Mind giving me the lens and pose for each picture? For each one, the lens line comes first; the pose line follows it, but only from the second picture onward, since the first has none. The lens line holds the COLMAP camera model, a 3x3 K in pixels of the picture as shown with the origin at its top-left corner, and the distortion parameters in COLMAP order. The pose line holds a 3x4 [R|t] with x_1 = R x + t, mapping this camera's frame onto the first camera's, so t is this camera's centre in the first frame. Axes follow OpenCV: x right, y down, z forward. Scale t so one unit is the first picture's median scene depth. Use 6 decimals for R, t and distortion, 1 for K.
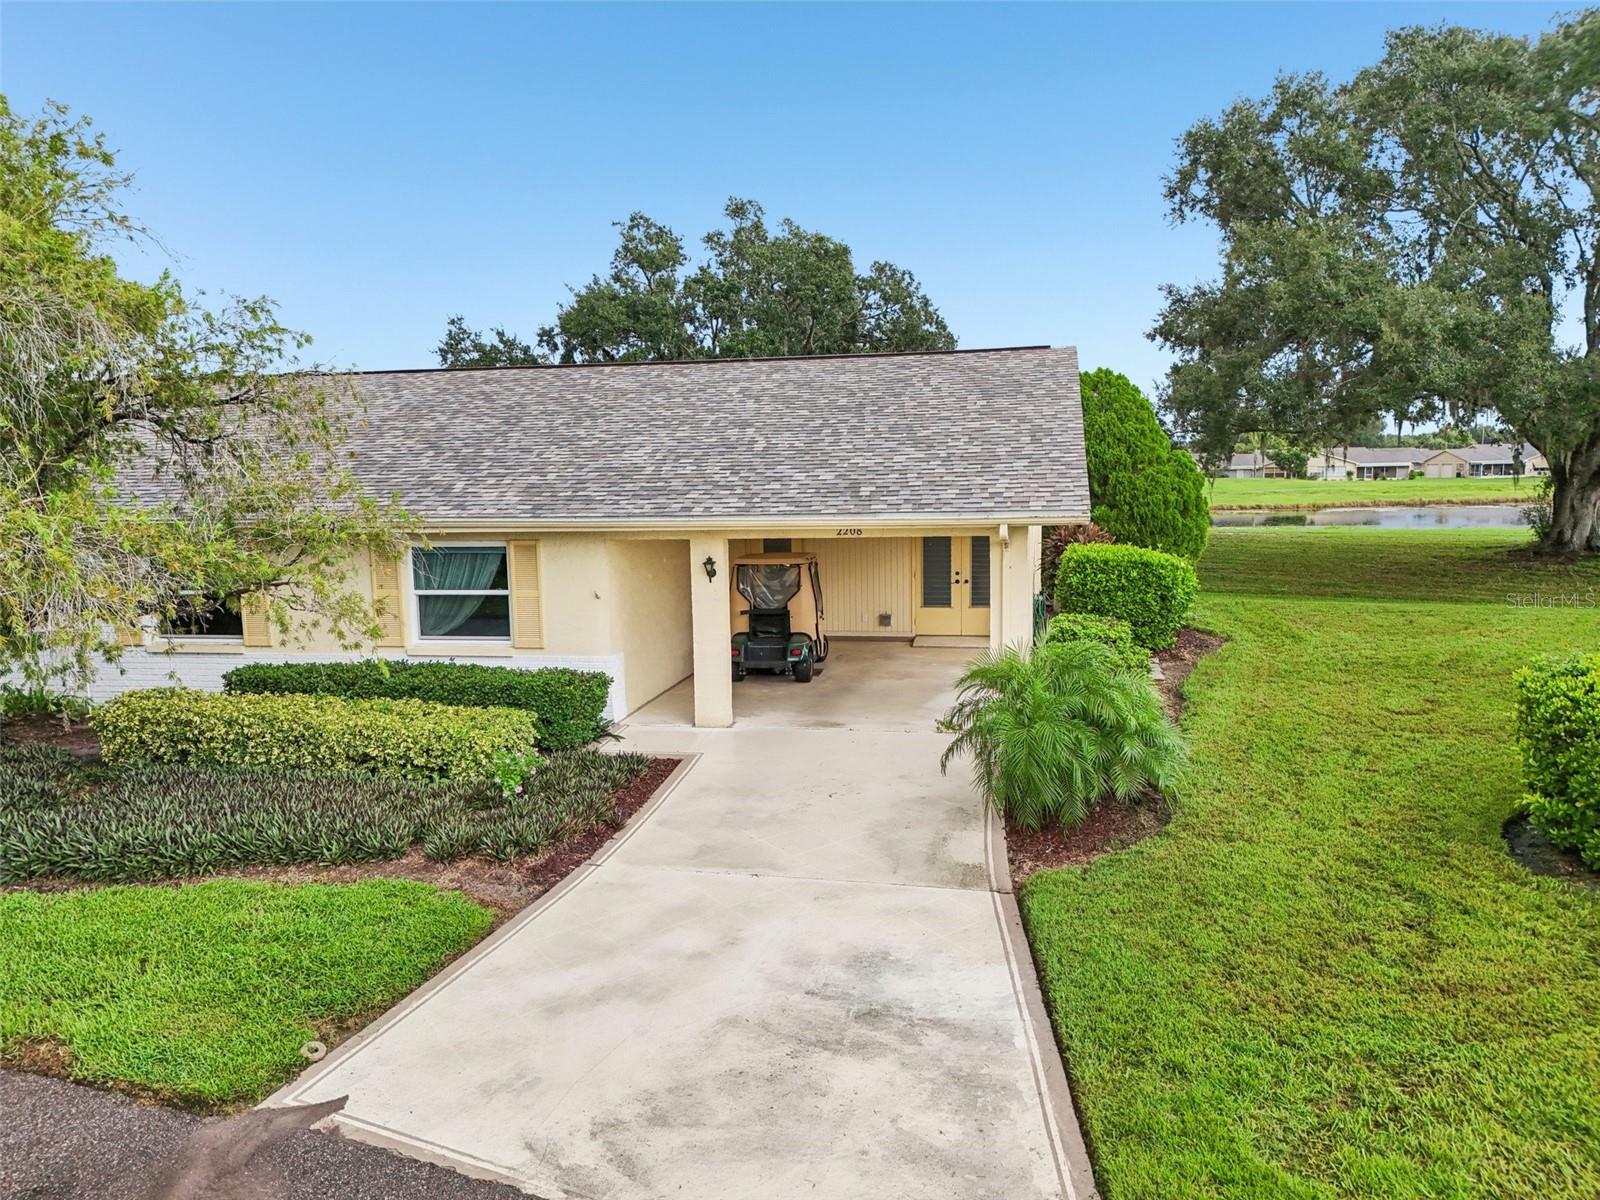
lens RADIAL K [[1203.6, 0, 797.4], [0, 1203.6, 616.7], [0, 0, 1]] dist [0.068521, -0.053924]
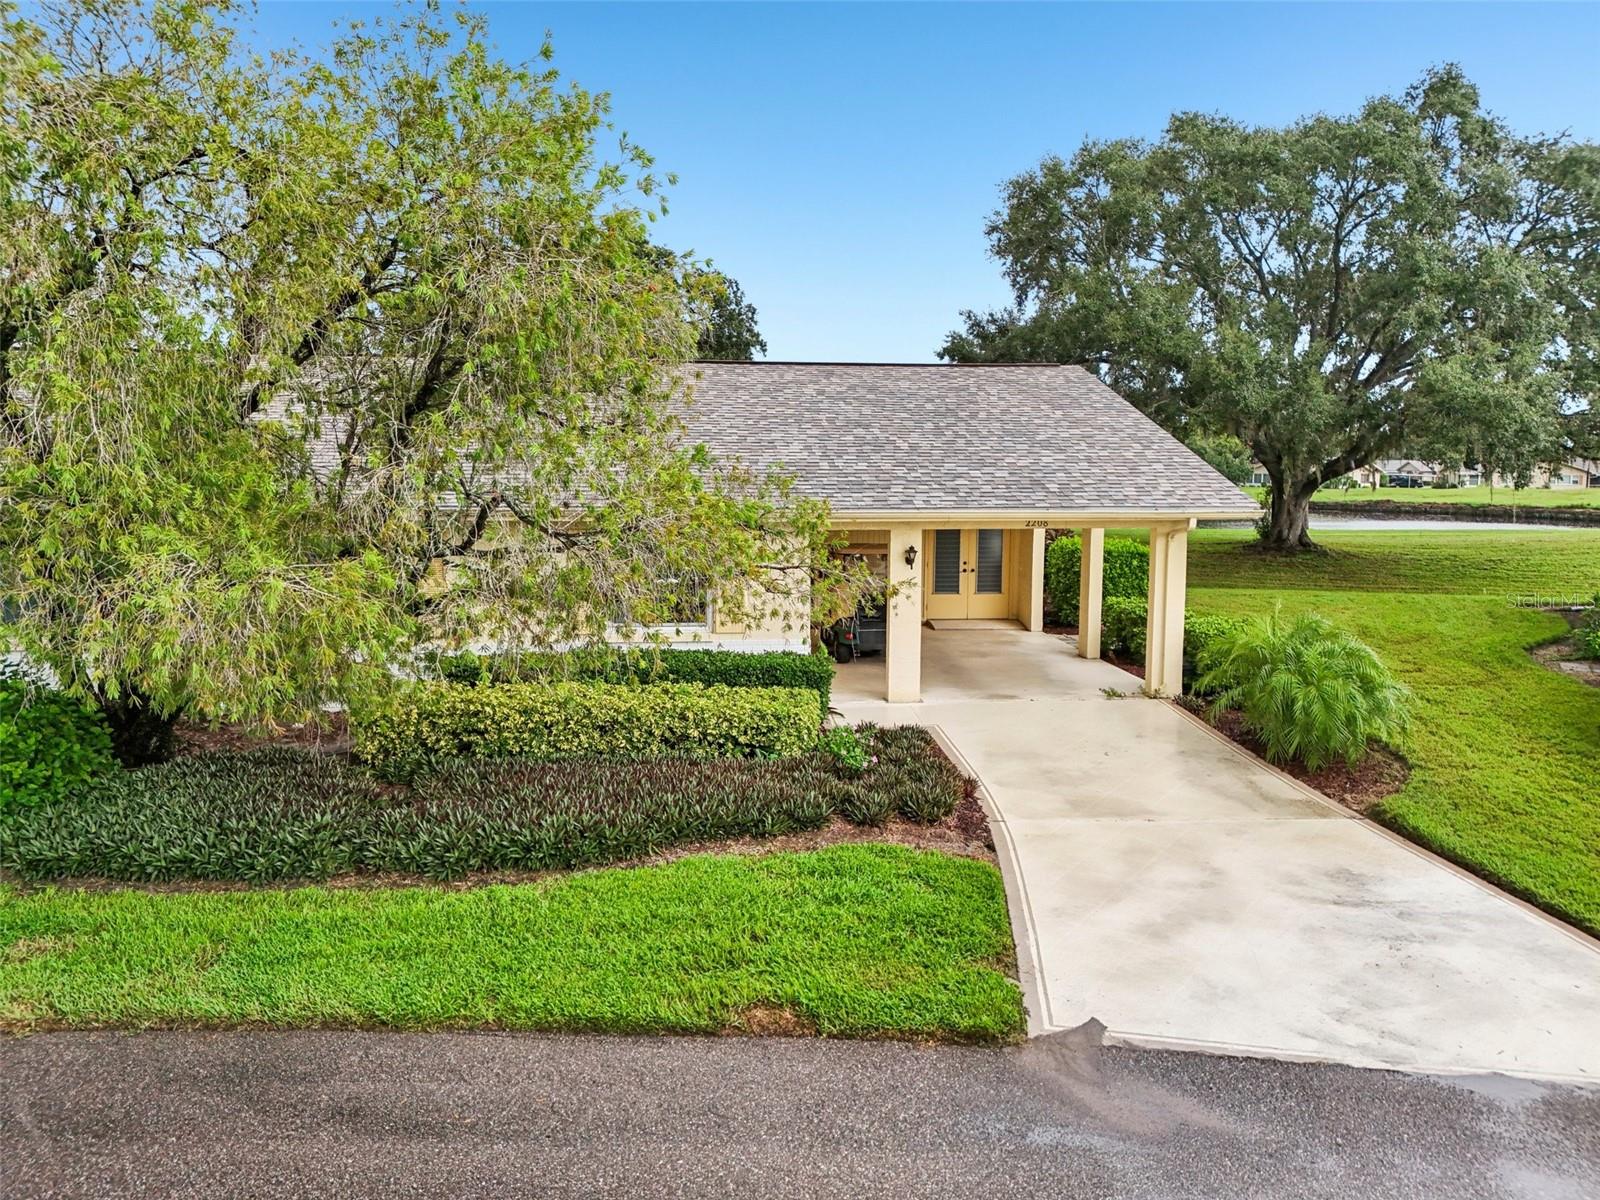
lens RADIAL K [[1171.2, 0, 800.0], [0, 1171.2, 600.0], [0, 0, 1]] dist [0.061108, -0.049485]
pose [[0.953910, -0.011058, 0.299888, -0.651747], [0.014069, 0.999870, -0.007885, 0.008483], [-0.299762, 0.011741, 0.953942, 0.024769]]
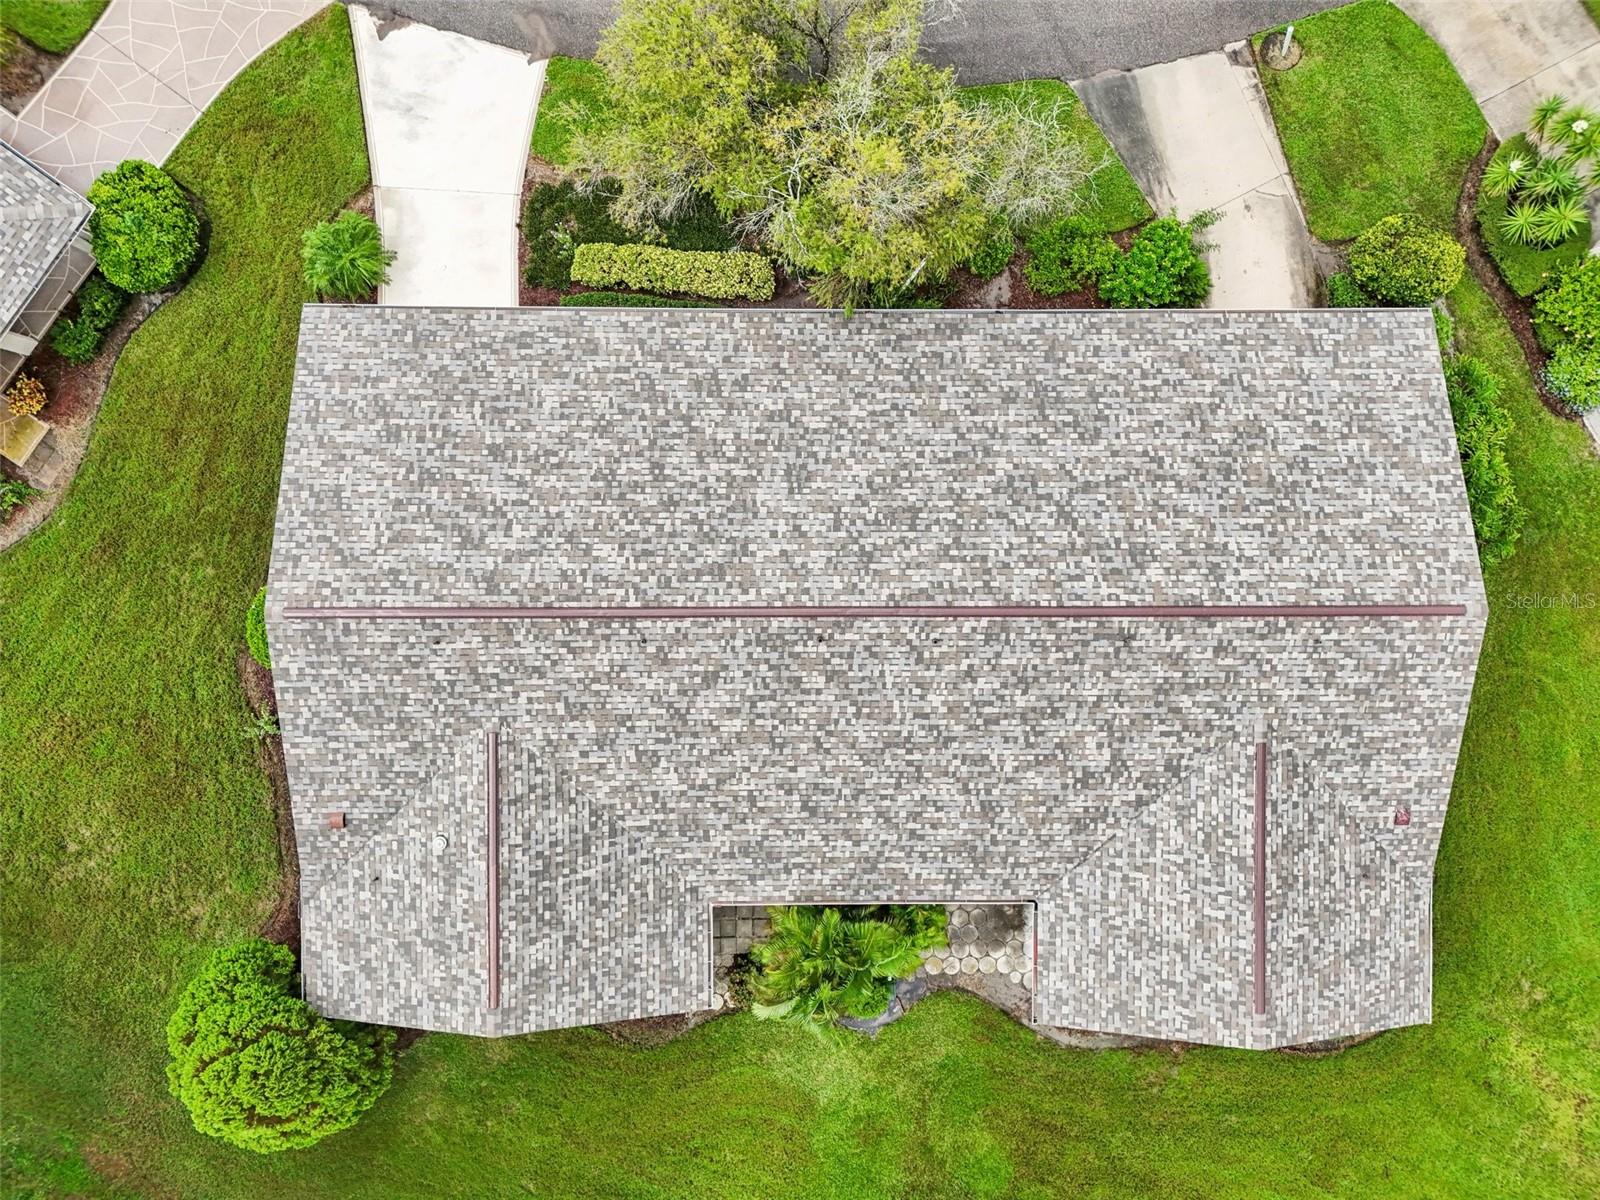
lens RADIAL K [[1171.2, 0, 800.0], [0, 1171.2, 600.0], [0, 0, 1]] dist [0.061108, -0.049485]
pose [[-0.980005, 0.198962, -0.002052, -0.629552], [-0.033300, -0.153835, 0.987535, -2.755270], [0.196166, 0.967858, 0.157384, 1.605205]]
